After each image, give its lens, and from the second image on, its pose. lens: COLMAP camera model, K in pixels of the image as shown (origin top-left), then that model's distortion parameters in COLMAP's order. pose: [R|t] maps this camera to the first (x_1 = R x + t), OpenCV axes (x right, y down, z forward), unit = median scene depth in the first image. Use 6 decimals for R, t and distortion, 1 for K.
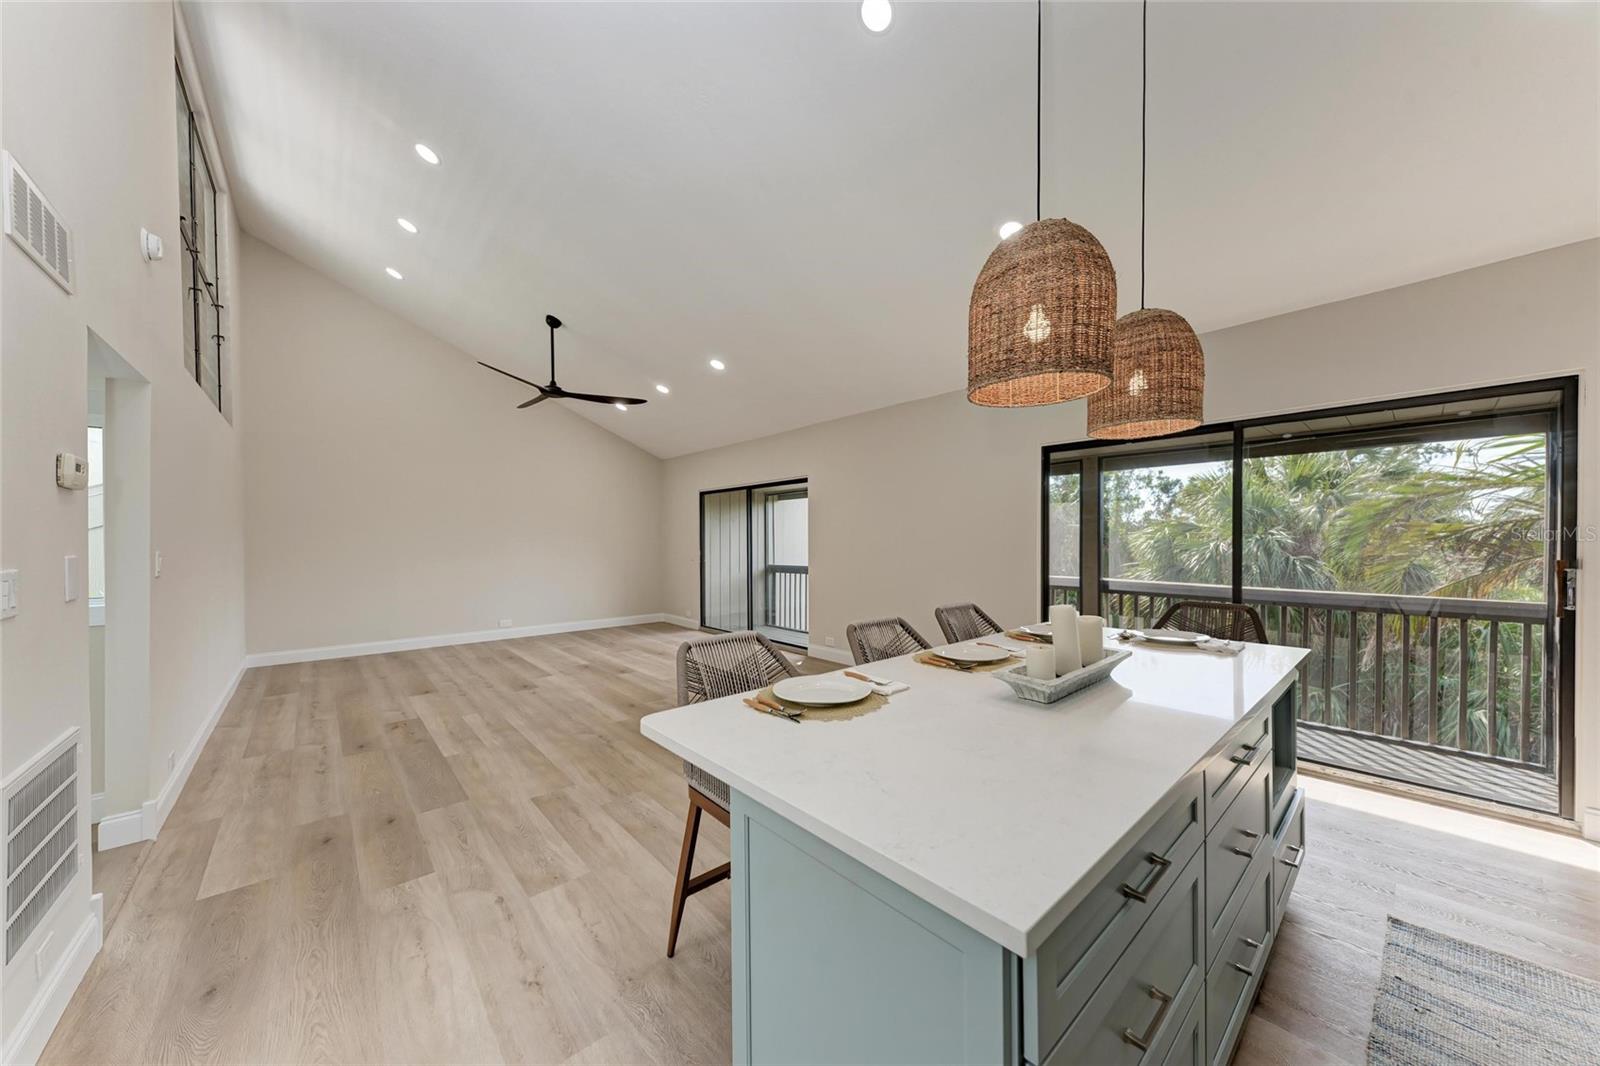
lens RADIAL K [[561.2, 0, 806.9], [0, 561.2, 536.6], [0, 0, 1]] dist [0.016212, -0.001417]
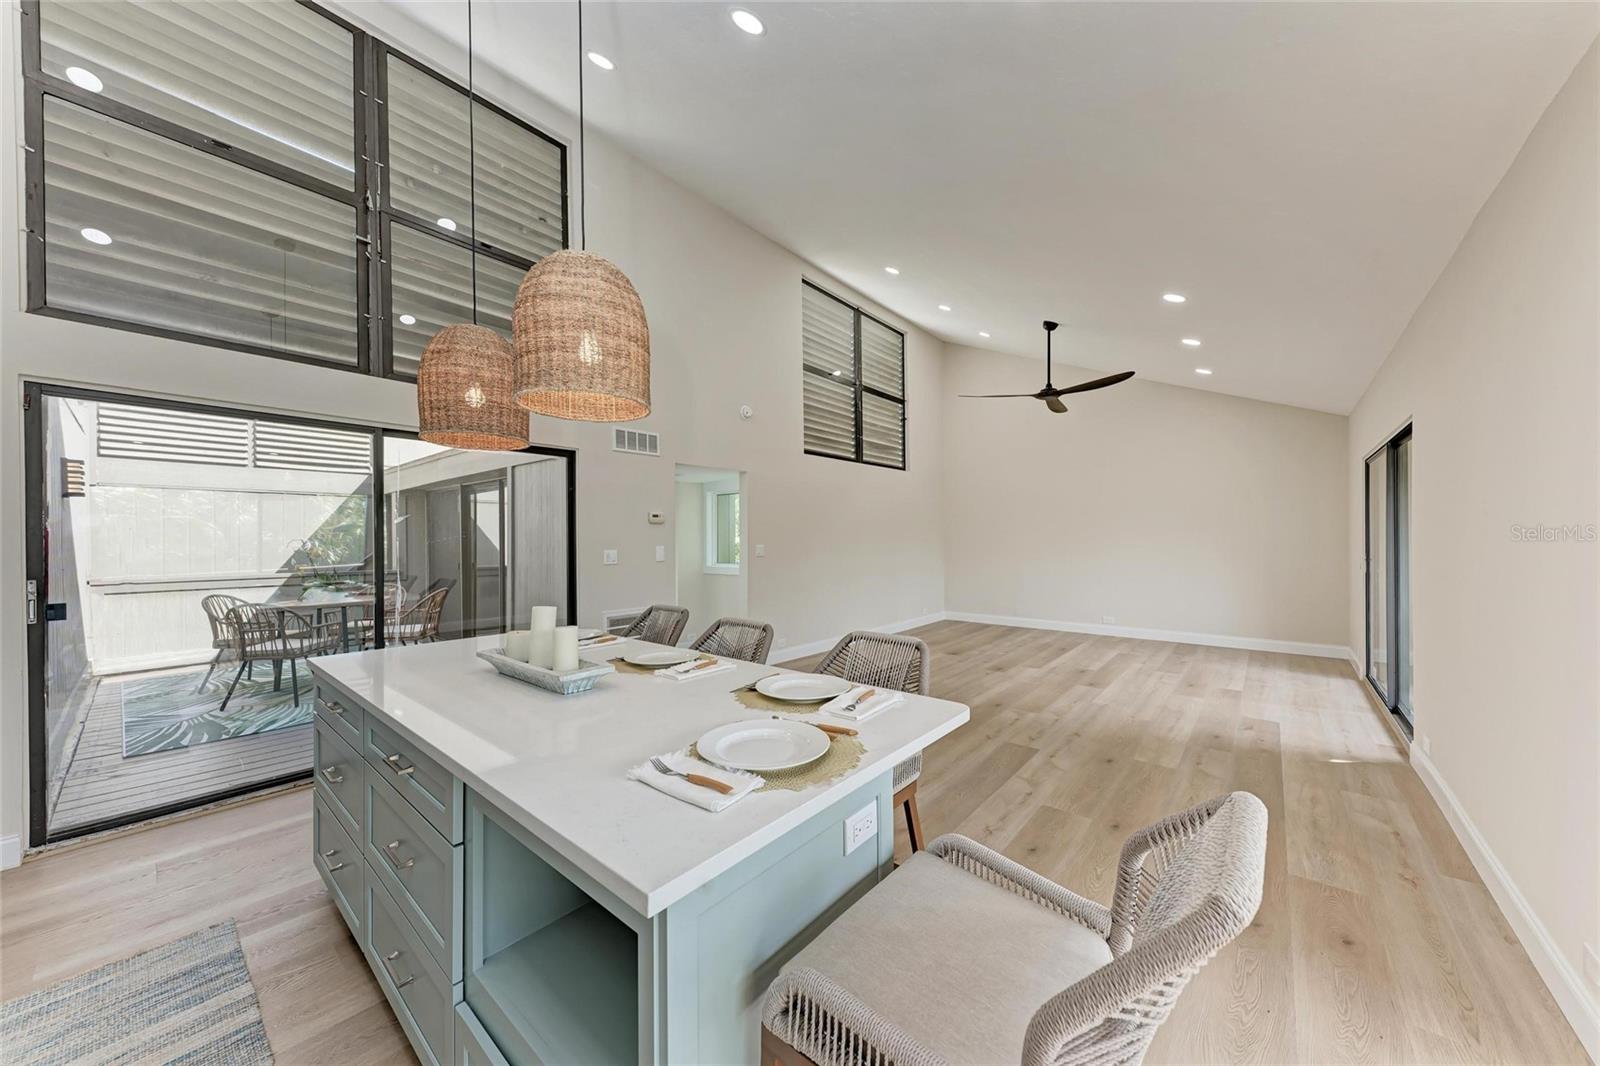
lens RADIAL K [[561.2, 0, 805.4], [0, 561.2, 538.0], [0, 0, 1]] dist [0.016212, -0.001417]
pose [[0.173278, -0.005111, -0.984860, 0.721147], [0.012573, 0.999917, -0.002977, 0.003513], [0.984793, -0.011866, 0.173328, 0.575340]]
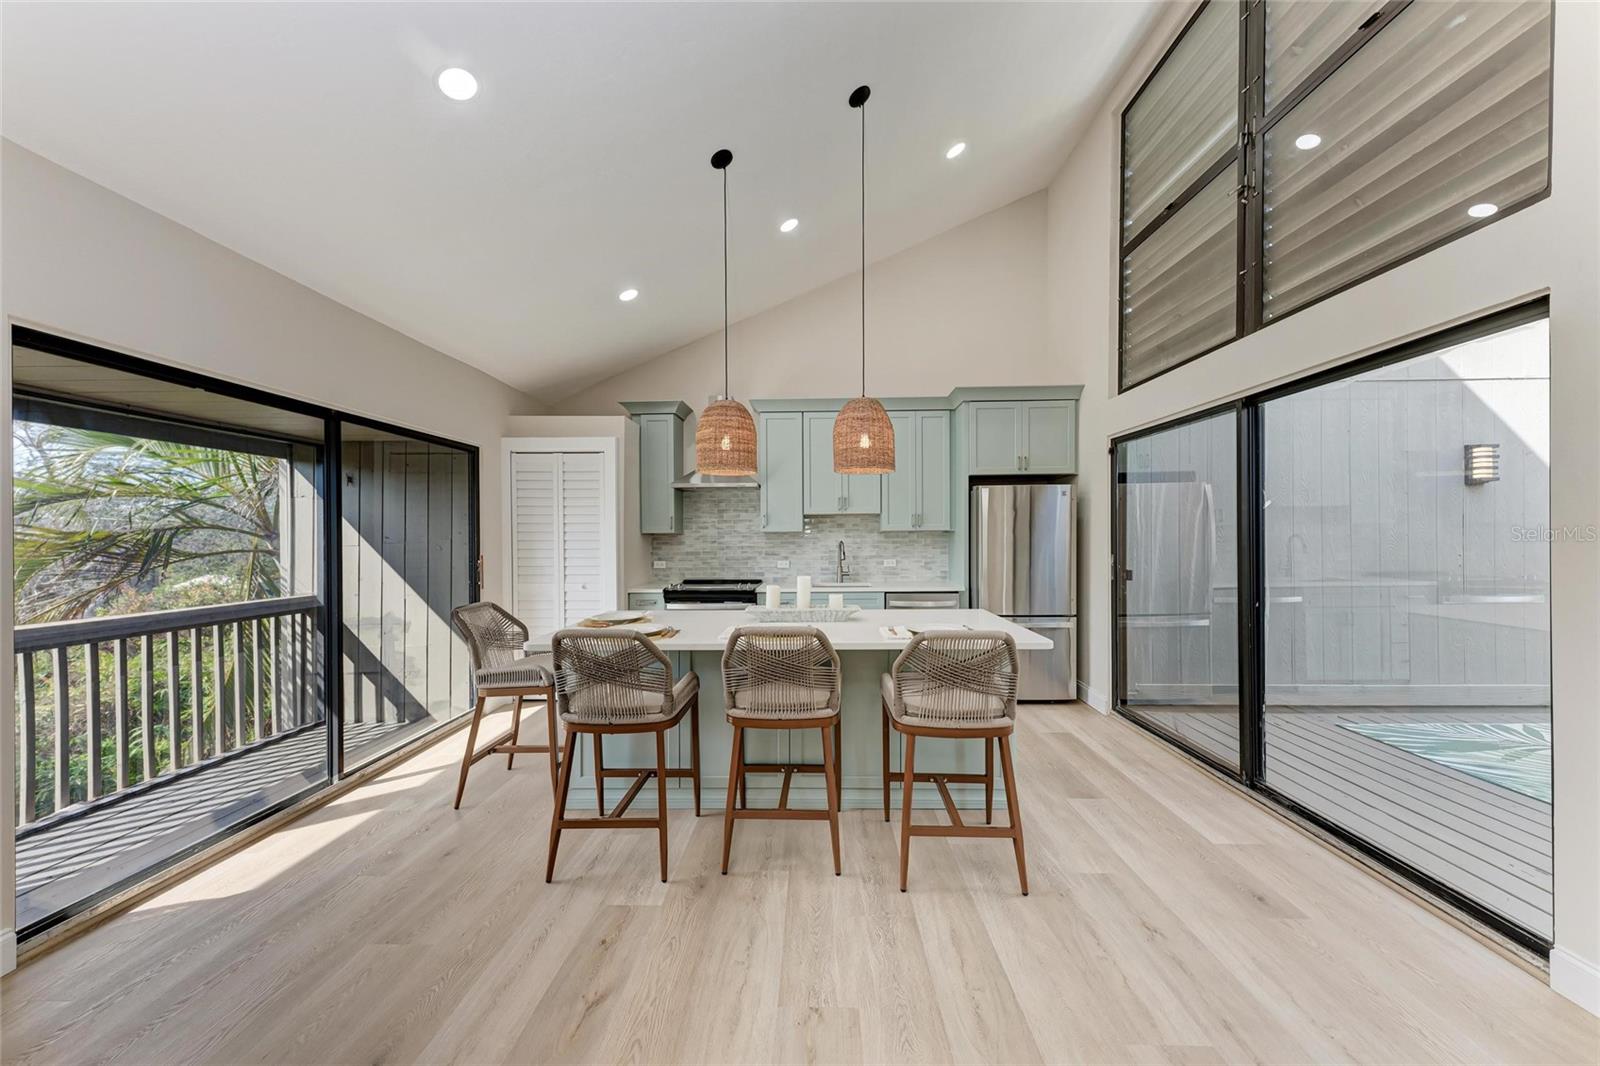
lens RADIAL K [[561.2, 0, 798.8], [0, 561.2, 540.3], [0, 0, 1]] dist [0.016212, -0.001417]
pose [[-0.733378, -0.000845, 0.679820, -0.418433], [0.000891, 0.999997, 0.002205, 0.008565], [-0.679820, 0.002223, -0.733375, 1.070313]]
